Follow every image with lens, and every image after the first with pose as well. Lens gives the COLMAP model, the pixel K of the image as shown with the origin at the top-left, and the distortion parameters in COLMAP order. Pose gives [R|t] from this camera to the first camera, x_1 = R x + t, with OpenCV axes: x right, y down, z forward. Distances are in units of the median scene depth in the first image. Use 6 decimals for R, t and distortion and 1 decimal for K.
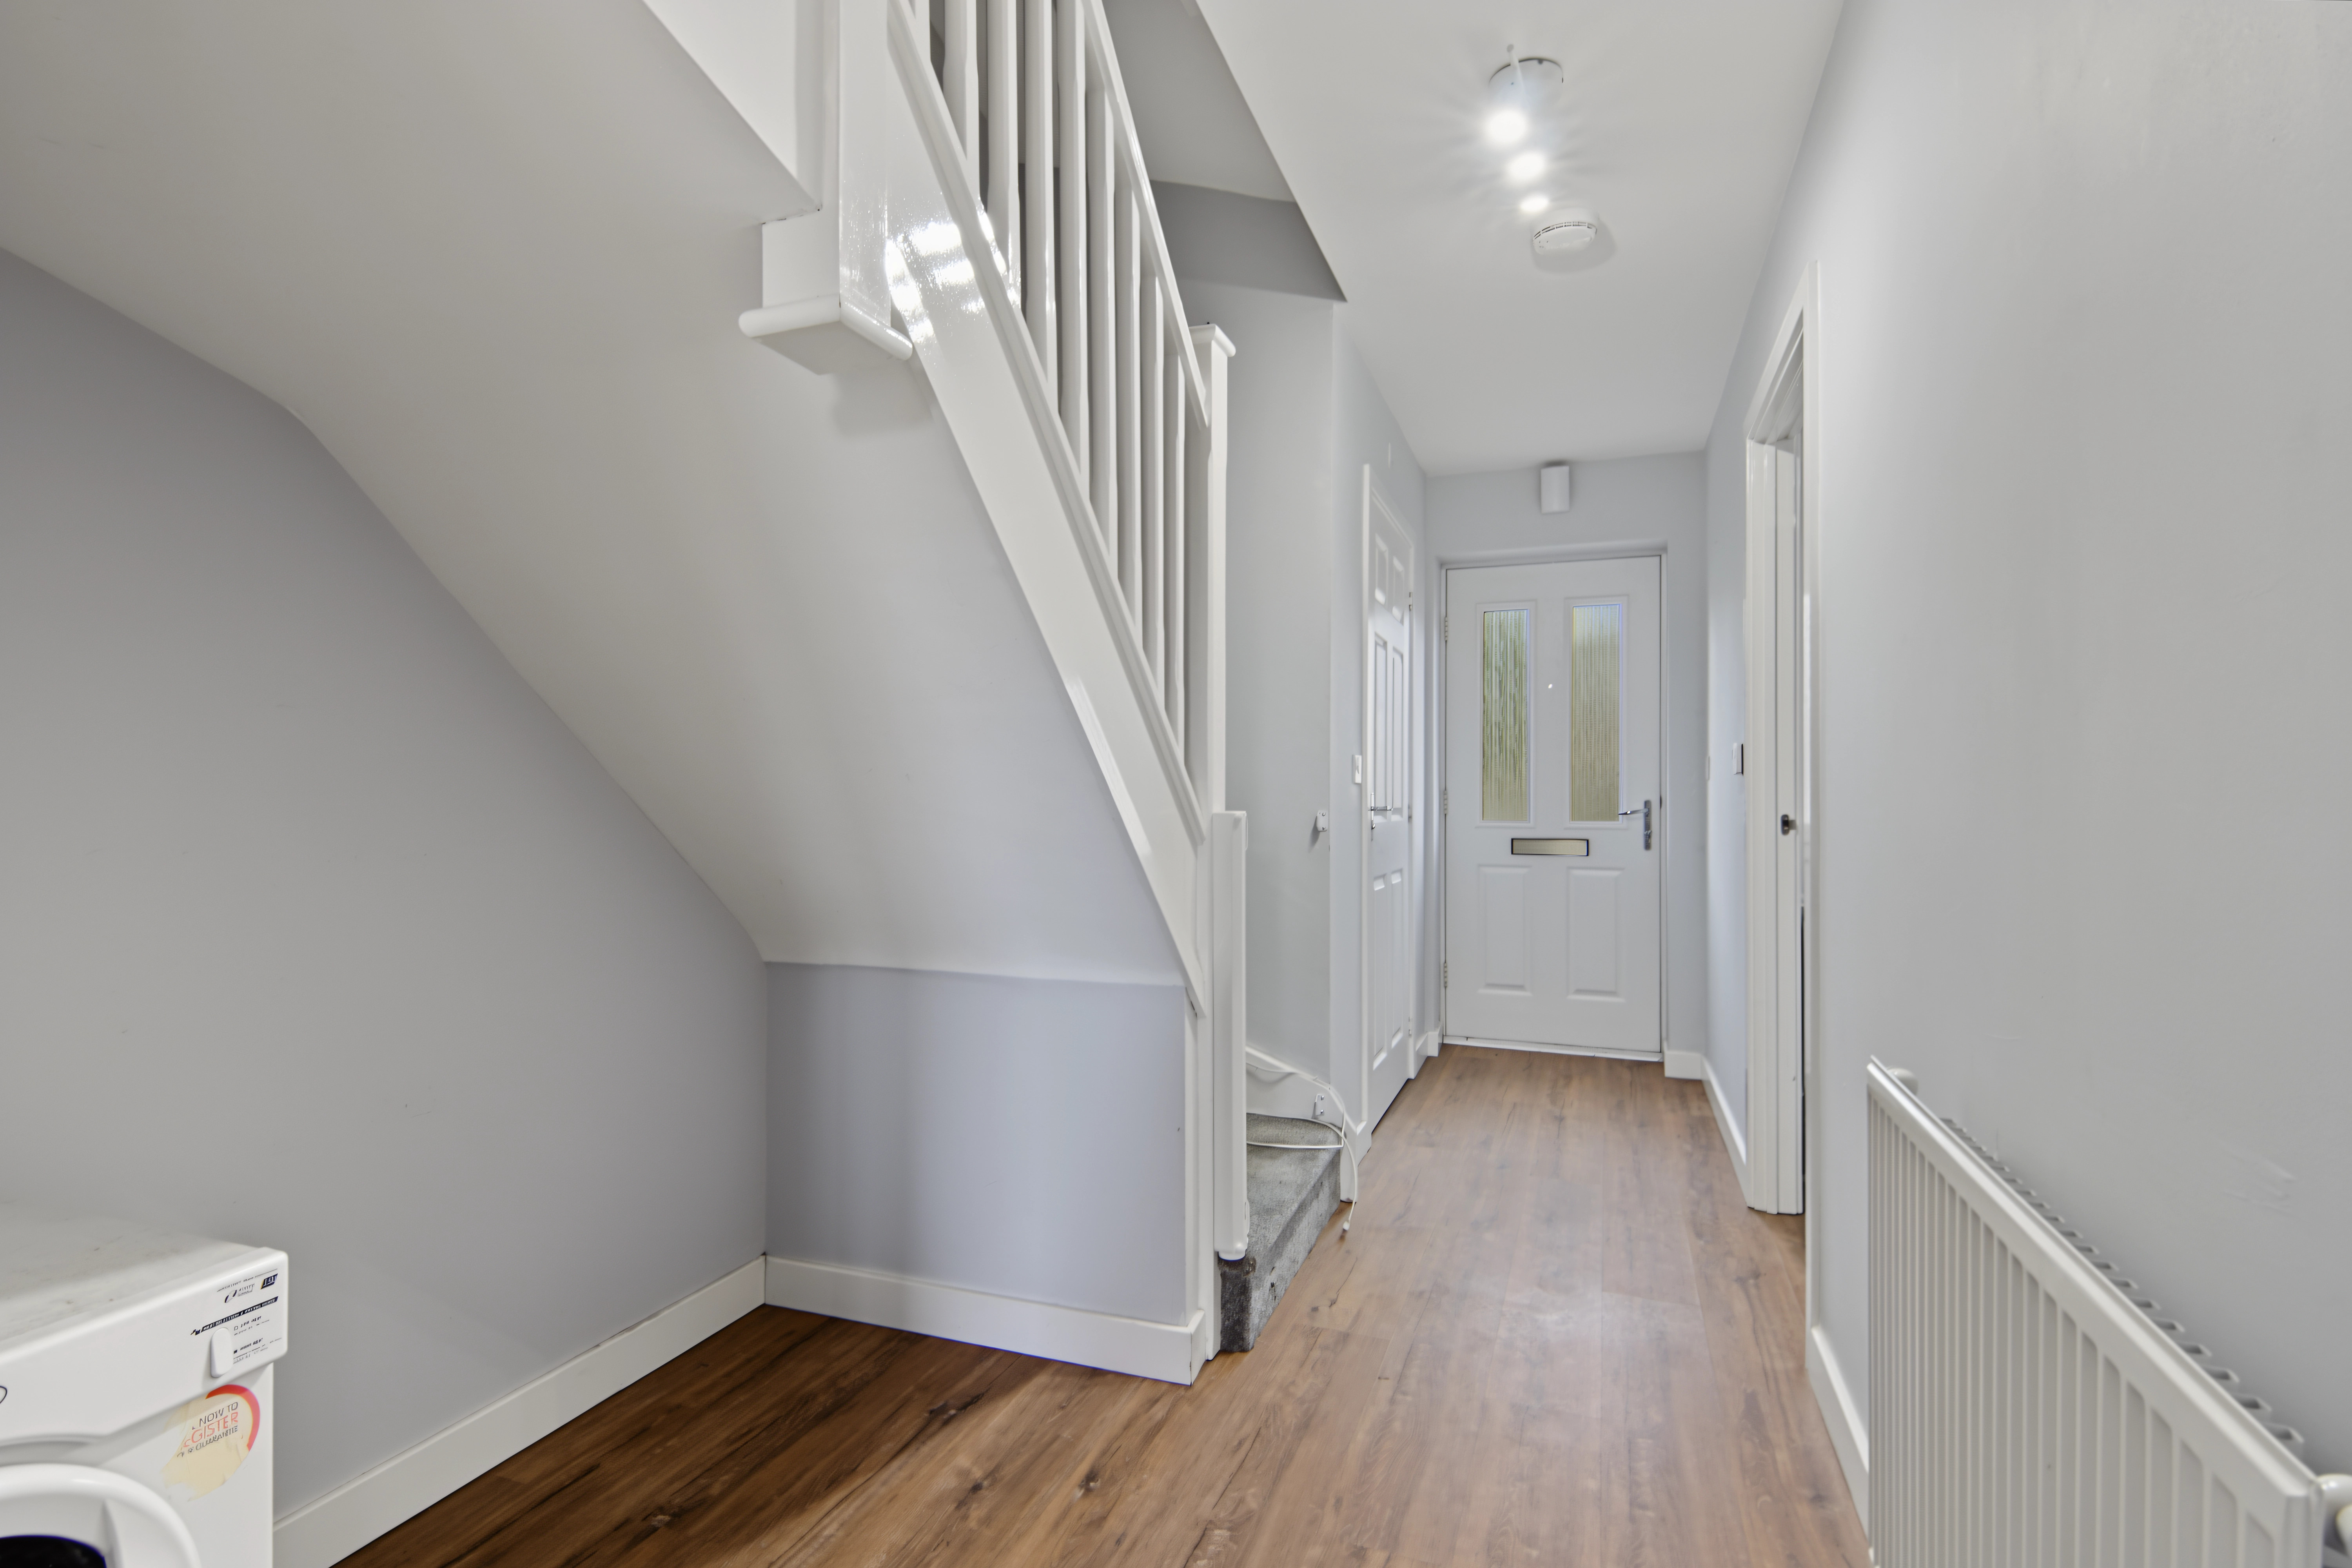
lens RADIAL K [[1146.7, 0, 1164.1], [0, 1146.7, 794.4], [0, 0, 1]] dist [0.019075, -0.015076]
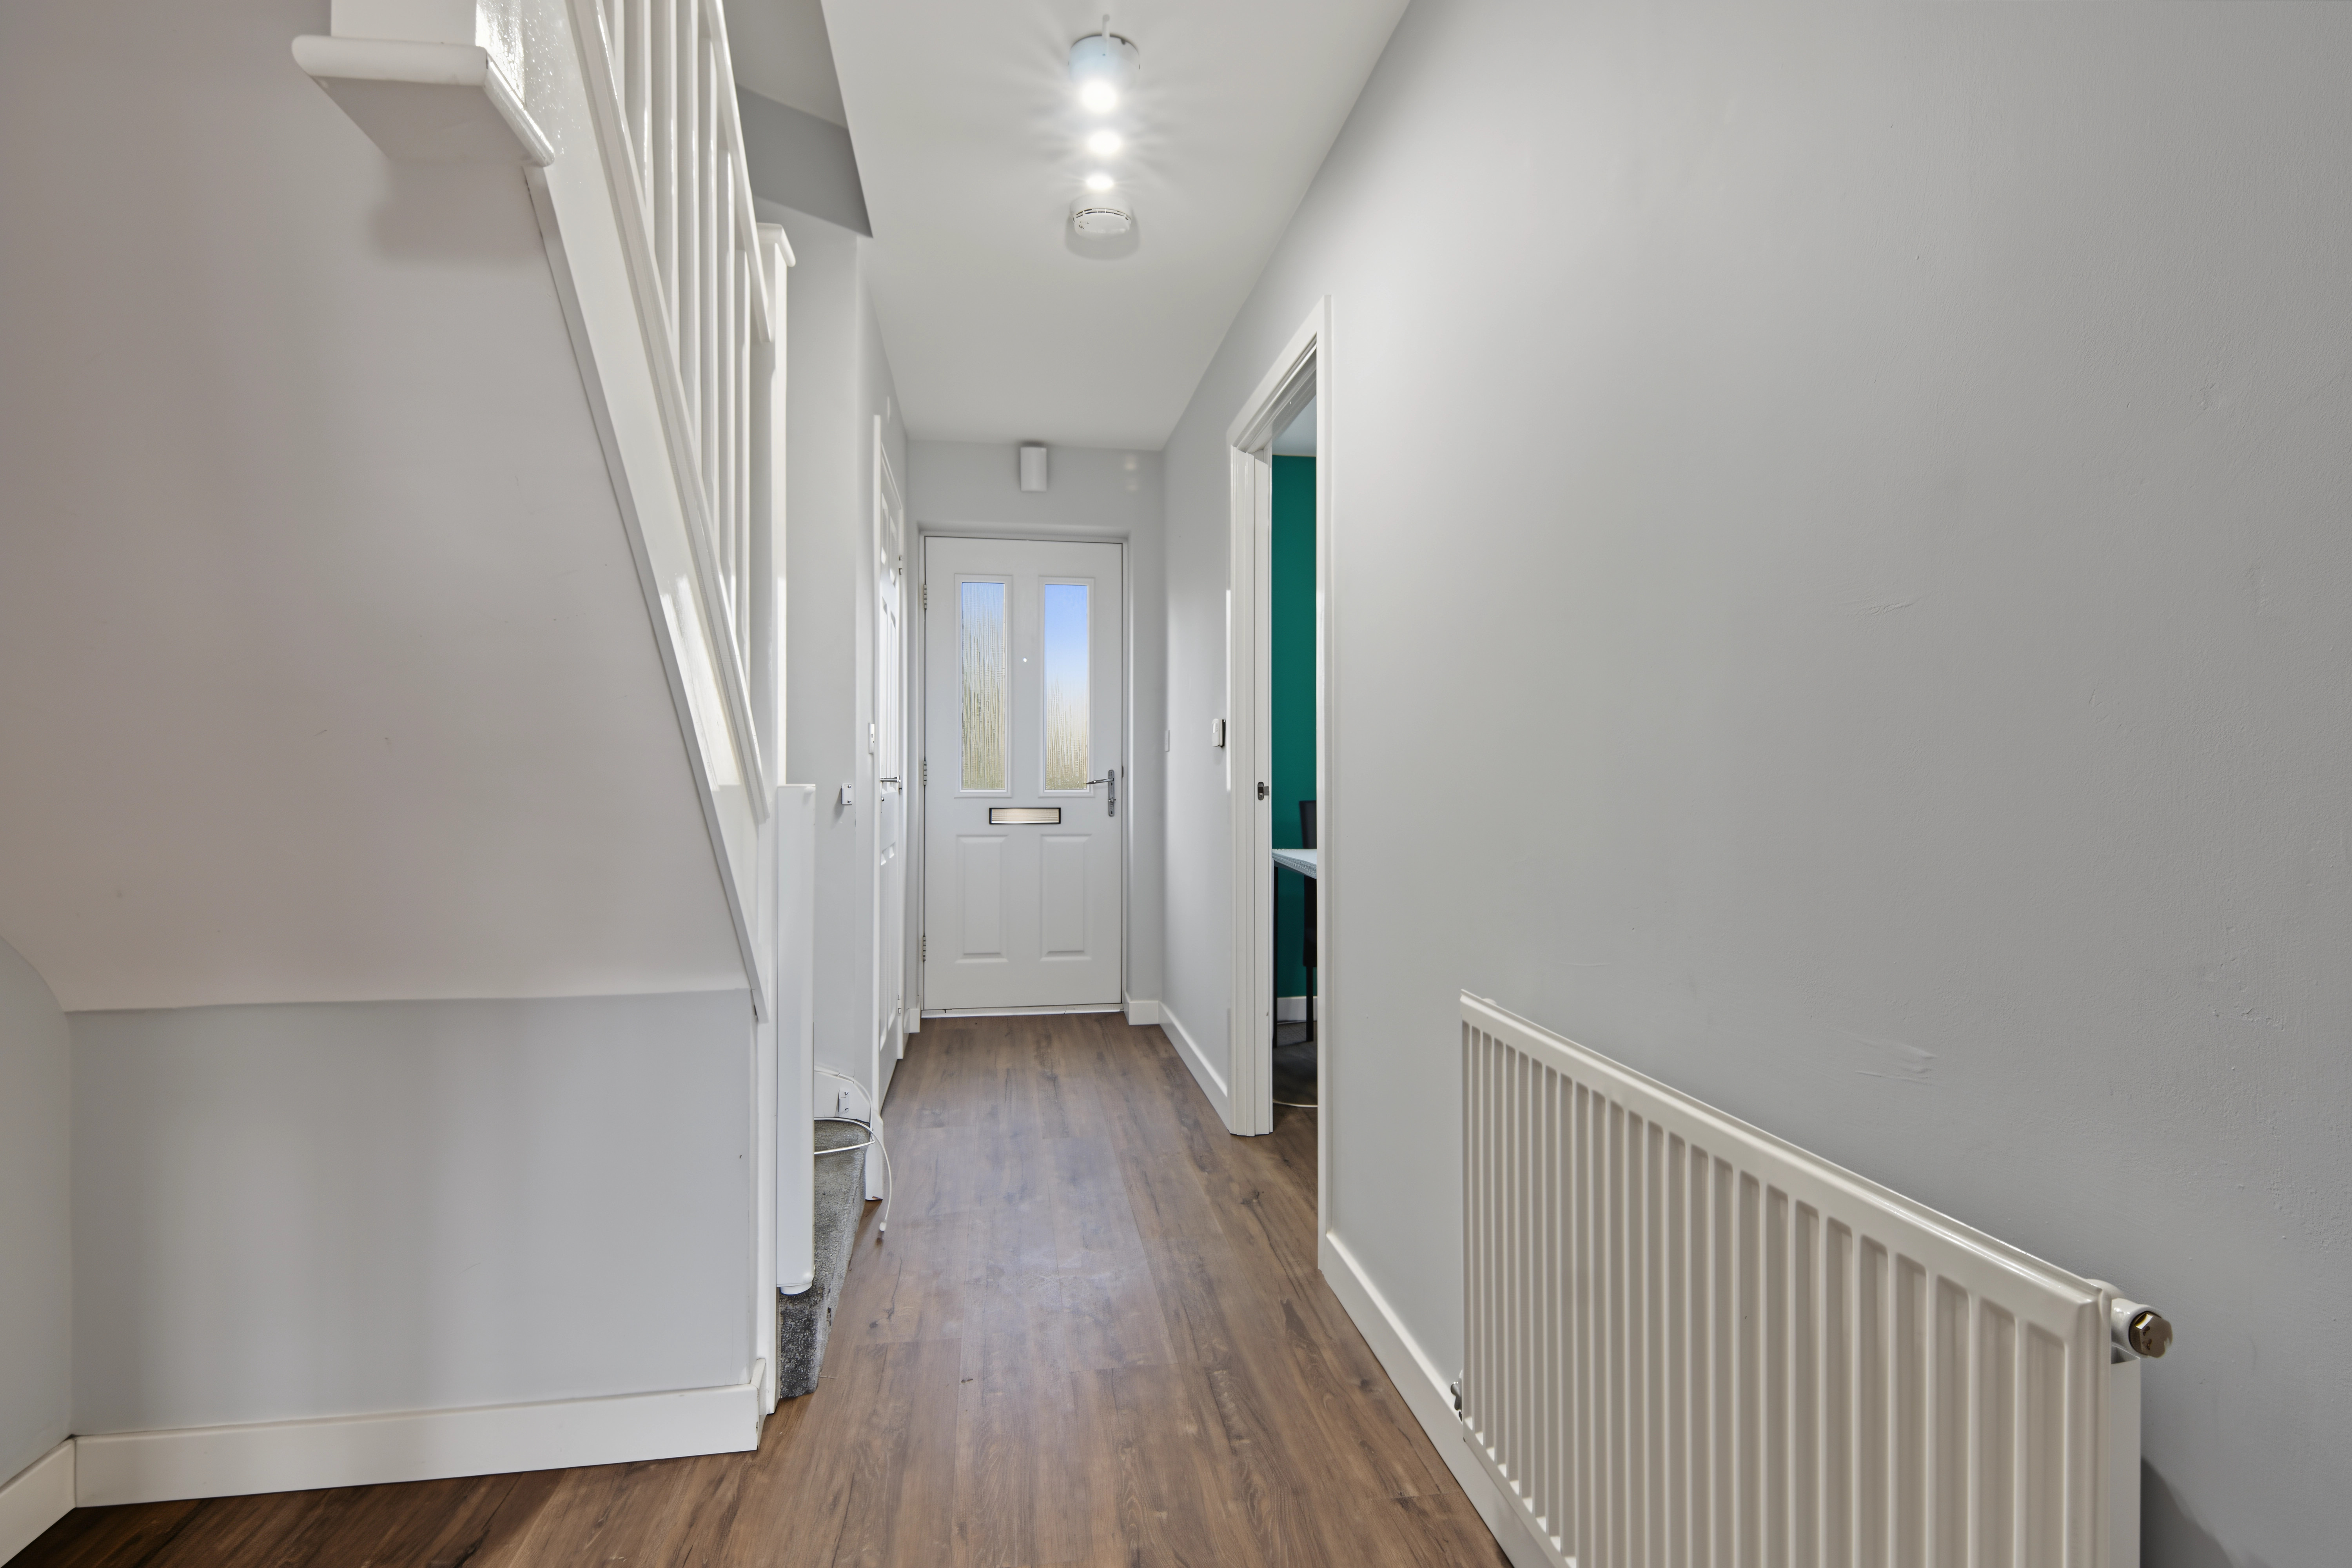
lens RADIAL K [[1146.7, 0, 1174.9], [0, 1146.7, 766.3], [0, 0, 1]] dist [0.019075, -0.015076]
pose [[0.866375, -0.002134, 0.499390, -0.123824], [0.001516, 0.999997, 0.001644, 0.000015], [-0.499393, -0.000668, 0.866376, 0.085682]]
